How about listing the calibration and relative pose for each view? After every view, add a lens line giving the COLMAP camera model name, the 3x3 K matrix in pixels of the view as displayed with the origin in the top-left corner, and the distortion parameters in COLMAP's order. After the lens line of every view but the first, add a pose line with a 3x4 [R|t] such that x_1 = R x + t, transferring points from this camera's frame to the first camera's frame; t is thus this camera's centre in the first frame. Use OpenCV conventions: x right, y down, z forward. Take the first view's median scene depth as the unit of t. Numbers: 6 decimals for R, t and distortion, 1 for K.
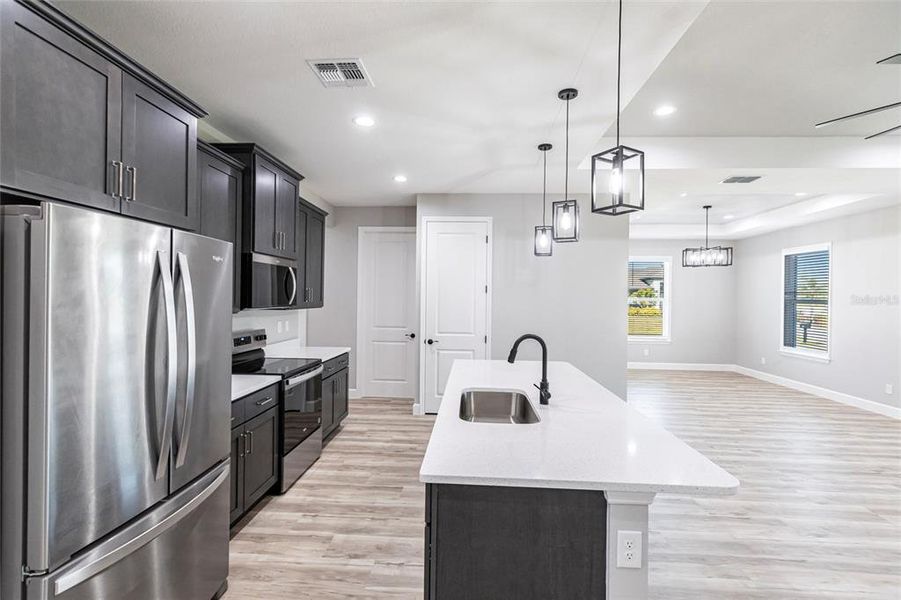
lens RADIAL K [[403.3, 0, 450.6], [0, 403.3, 295.4], [0, 0, 1]] dist [0.000530, -0.000038]
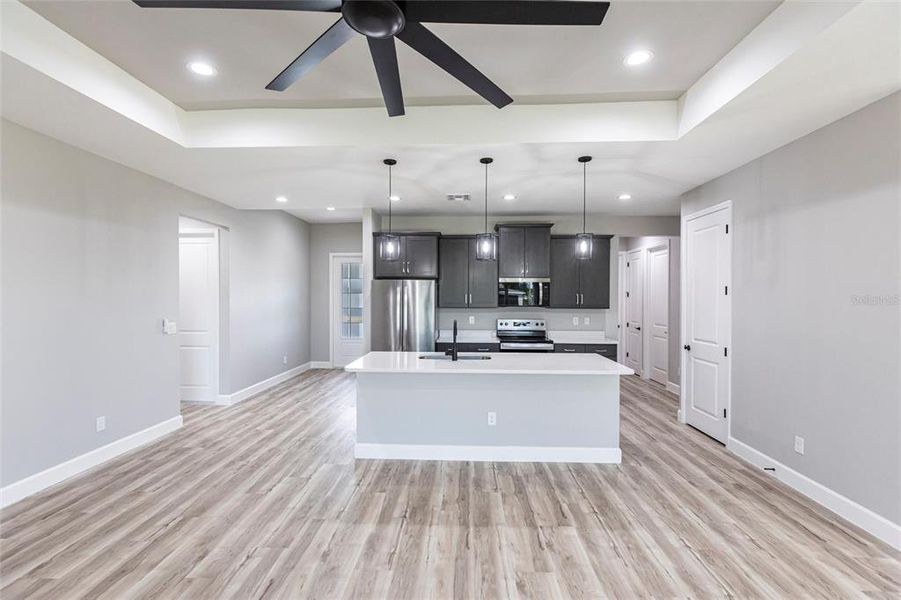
lens RADIAL K [[398.6, 0, 450.5], [0, 398.6, 300.0], [0, 0, 1]] dist [0.000975, -0.000170]
pose [[0.020932, -0.005172, -0.999768, 1.478103], [0.001361, 0.999986, -0.005145, 0.011919], [0.999780, -0.001253, 0.020938, 0.718200]]
